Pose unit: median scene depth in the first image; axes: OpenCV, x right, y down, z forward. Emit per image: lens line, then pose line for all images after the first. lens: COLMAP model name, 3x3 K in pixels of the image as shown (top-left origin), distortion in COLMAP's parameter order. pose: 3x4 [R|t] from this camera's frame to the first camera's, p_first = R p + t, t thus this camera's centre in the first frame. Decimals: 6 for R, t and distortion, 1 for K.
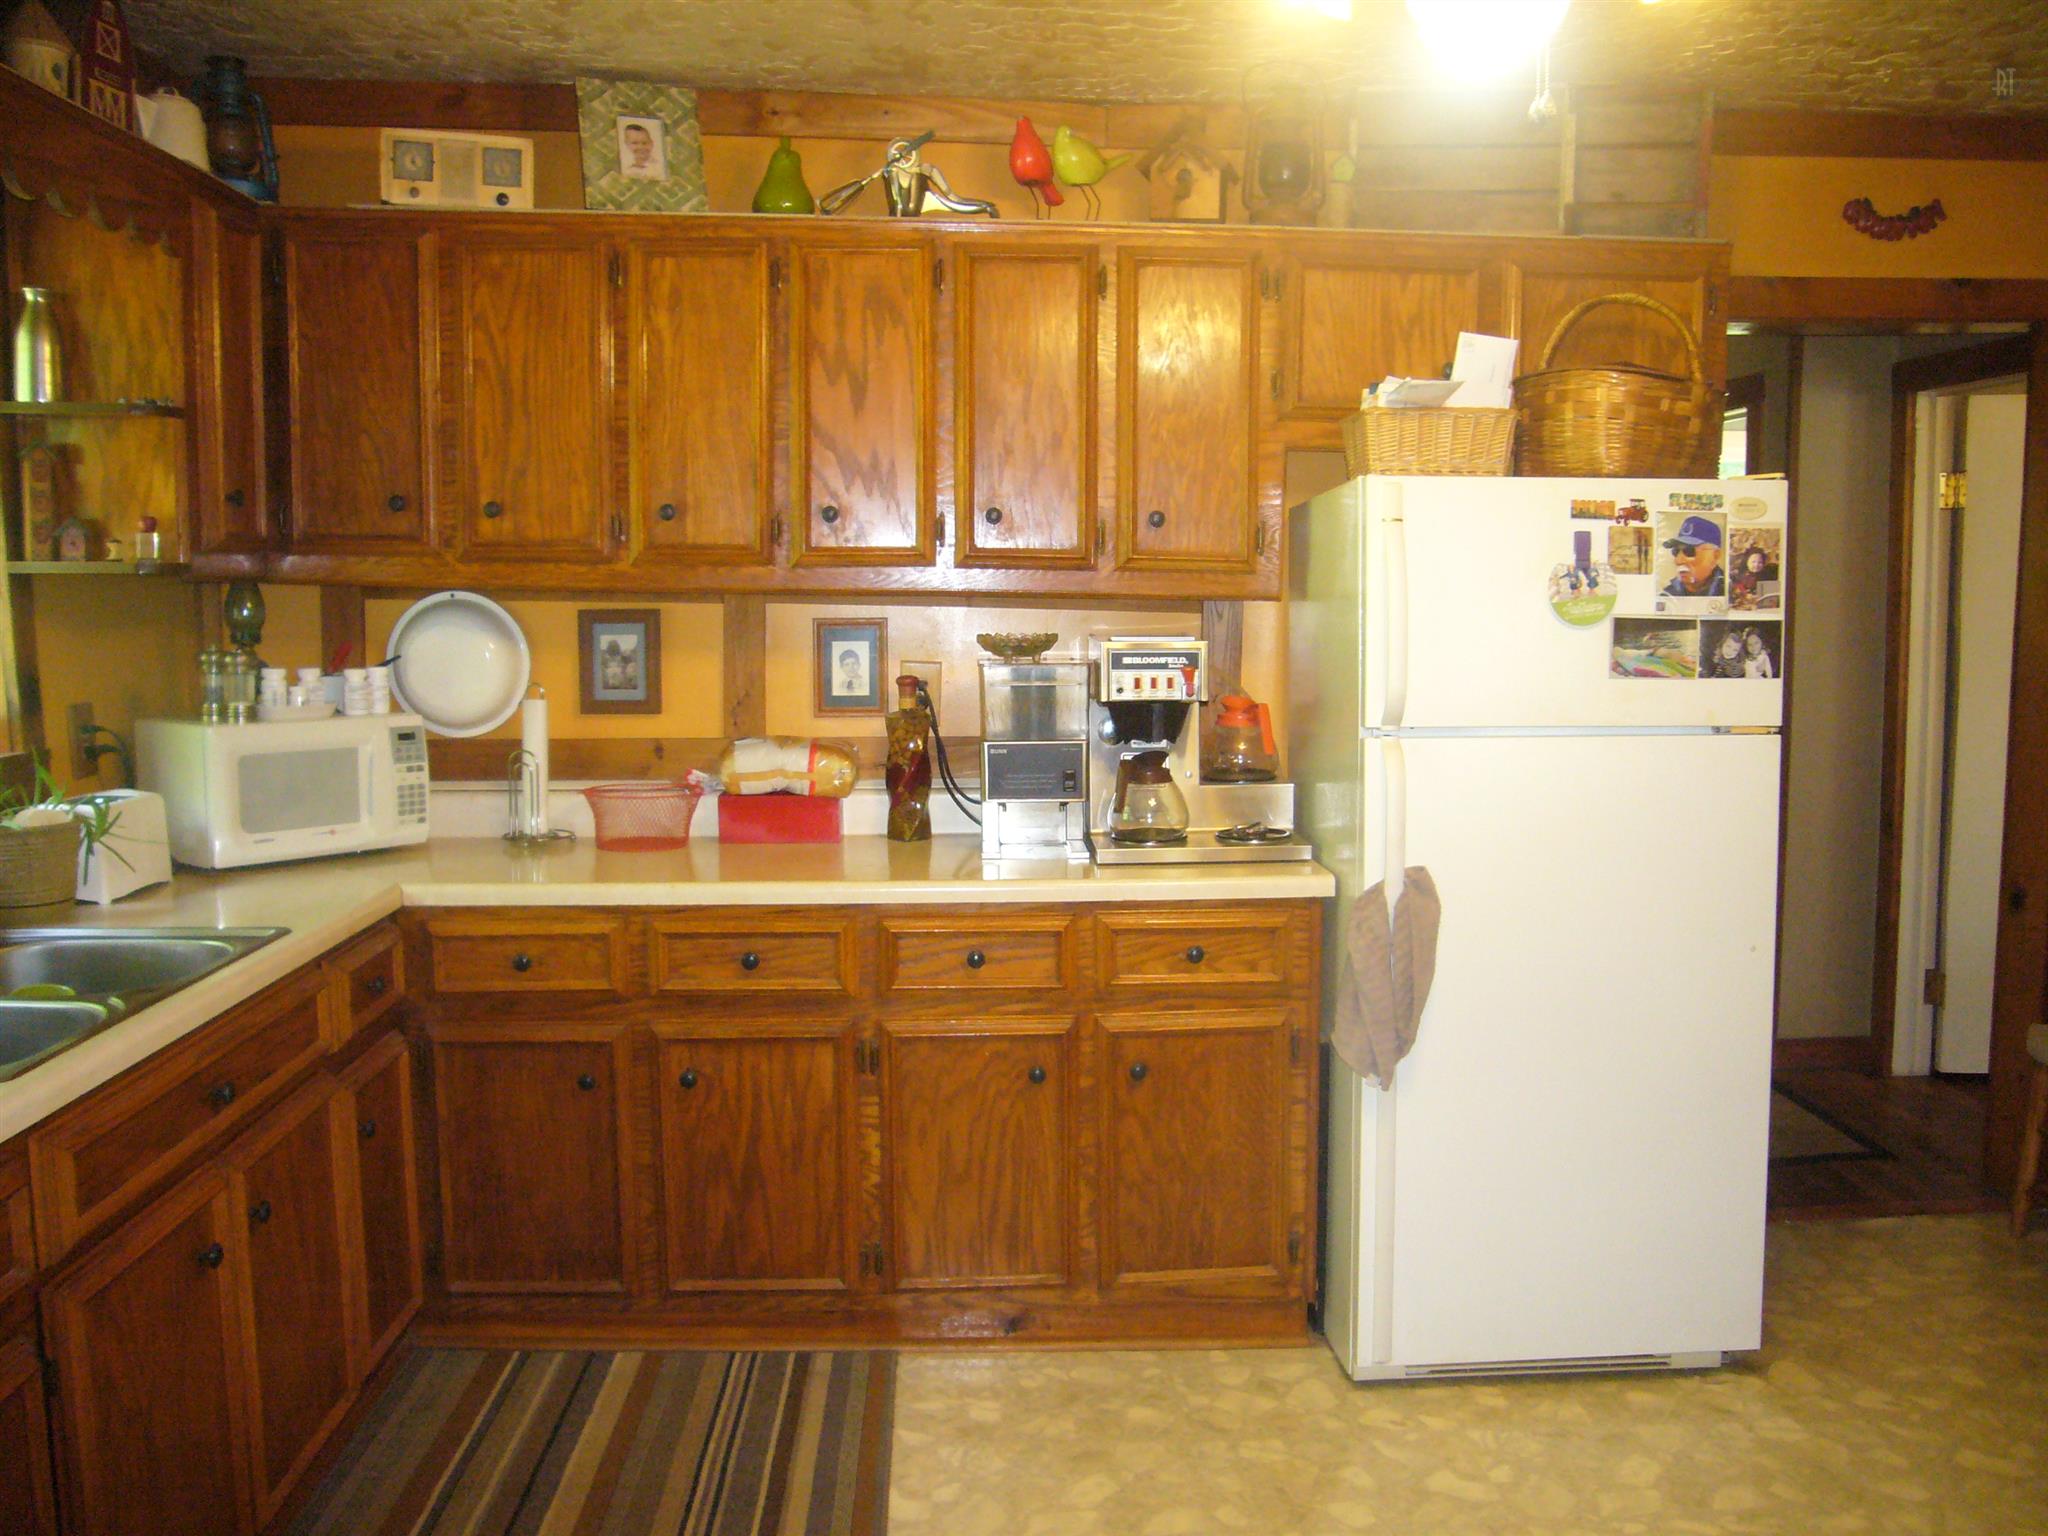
lens RADIAL K [[1708.0, 0, 1037.0], [0, 1708.0, 769.5], [0, 0, 1]] dist [-0.120879, 0.122486]
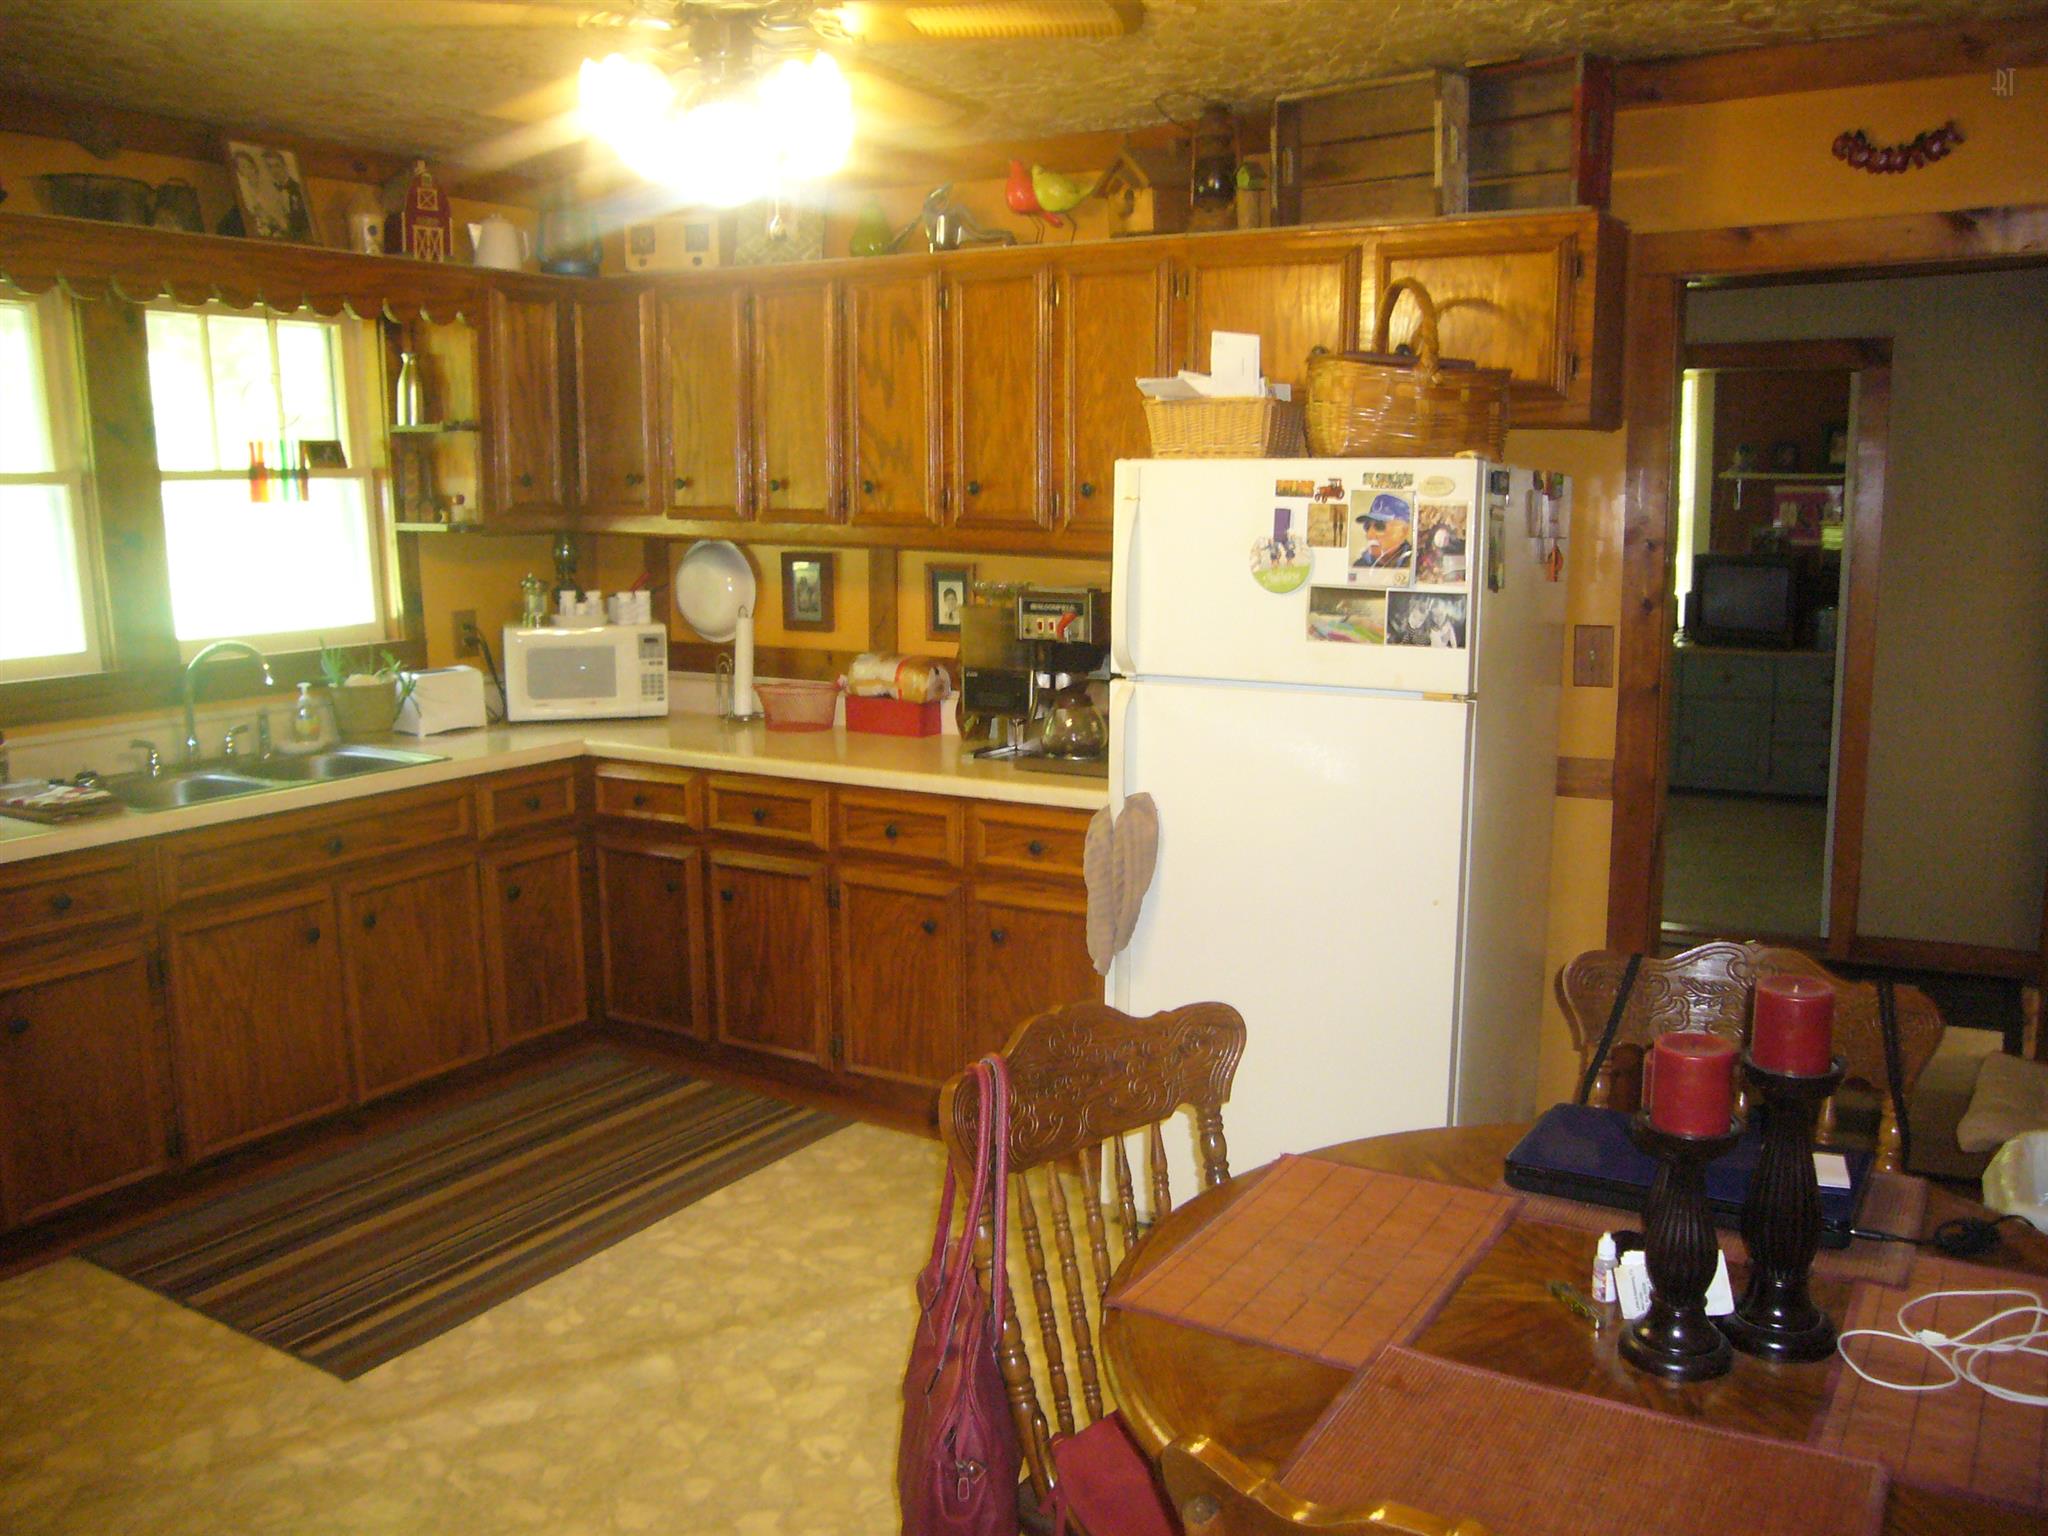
lens RADIAL K [[1708.0, 0, 1037.0], [0, 1708.0, 769.5], [0, 0, 1]] dist [-0.120879, 0.122486]
pose [[0.830808, 0.089595, -0.549301, 0.800935], [-0.057175, 0.995475, 0.075892, -0.043690], [0.553615, -0.031645, 0.832171, -0.031966]]
